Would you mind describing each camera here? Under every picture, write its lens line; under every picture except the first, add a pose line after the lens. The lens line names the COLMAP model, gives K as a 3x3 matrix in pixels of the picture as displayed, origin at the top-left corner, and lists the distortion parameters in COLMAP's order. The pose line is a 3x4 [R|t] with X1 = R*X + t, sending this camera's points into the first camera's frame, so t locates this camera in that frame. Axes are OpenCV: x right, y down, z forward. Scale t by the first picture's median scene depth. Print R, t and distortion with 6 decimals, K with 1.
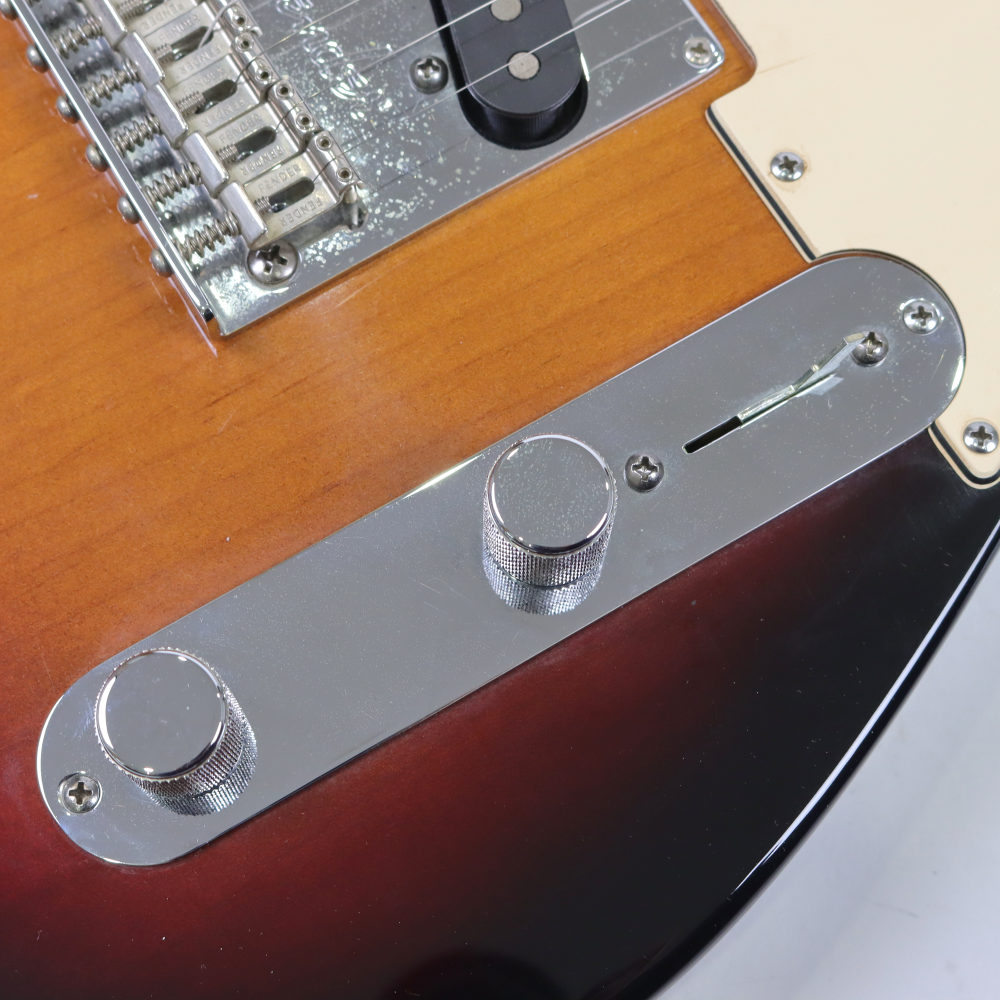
lens RADIAL K [[1889.7, 0, 500.0], [0, 1889.7, 500.0], [0, 0, 1]] dist [-0.088261, -0.140579]
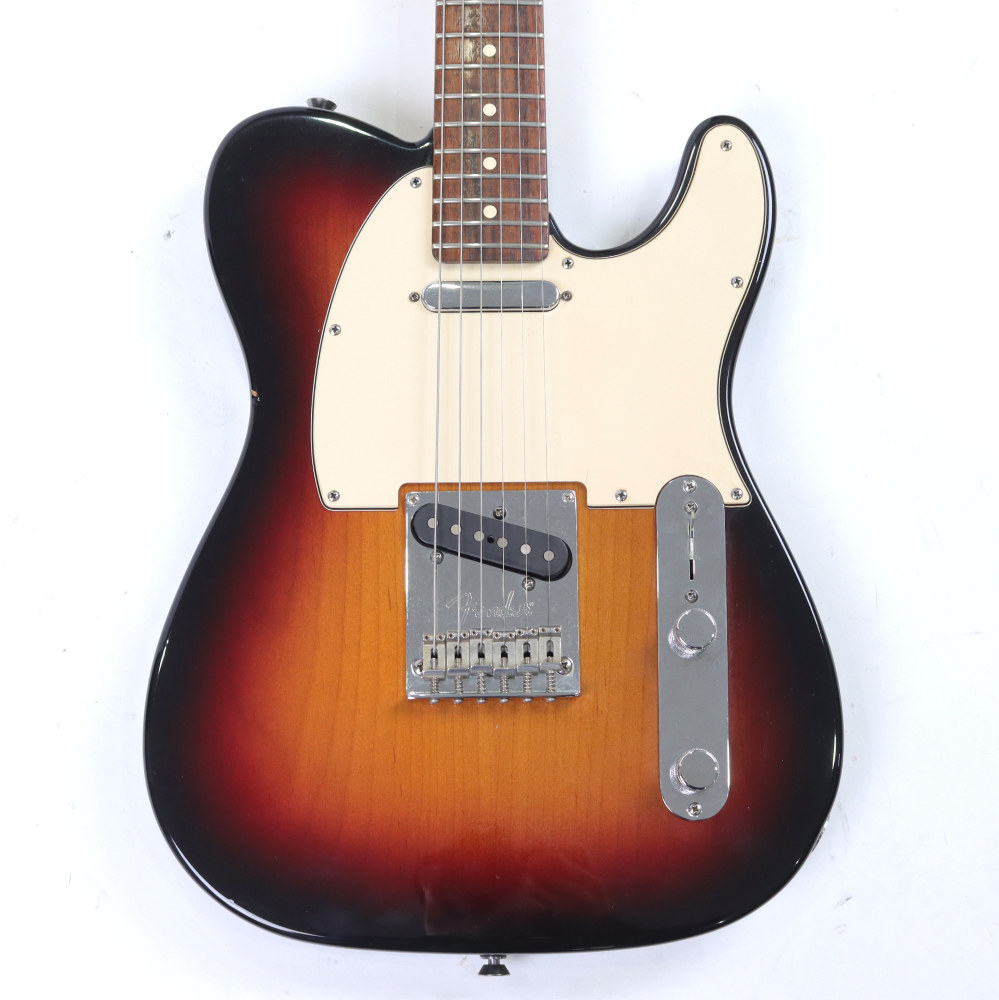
lens RADIAL K [[1796.1, 0, 499.5], [0, 1796.1, 500.0], [0, 0, 1]] dist [-0.024915, -0.025983]
pose [[0.511316, -0.848410, 0.136953, -0.329788], [0.825737, 0.529174, 0.195276, -0.875103], [-0.238146, 0.013239, 0.971139, -1.649845]]
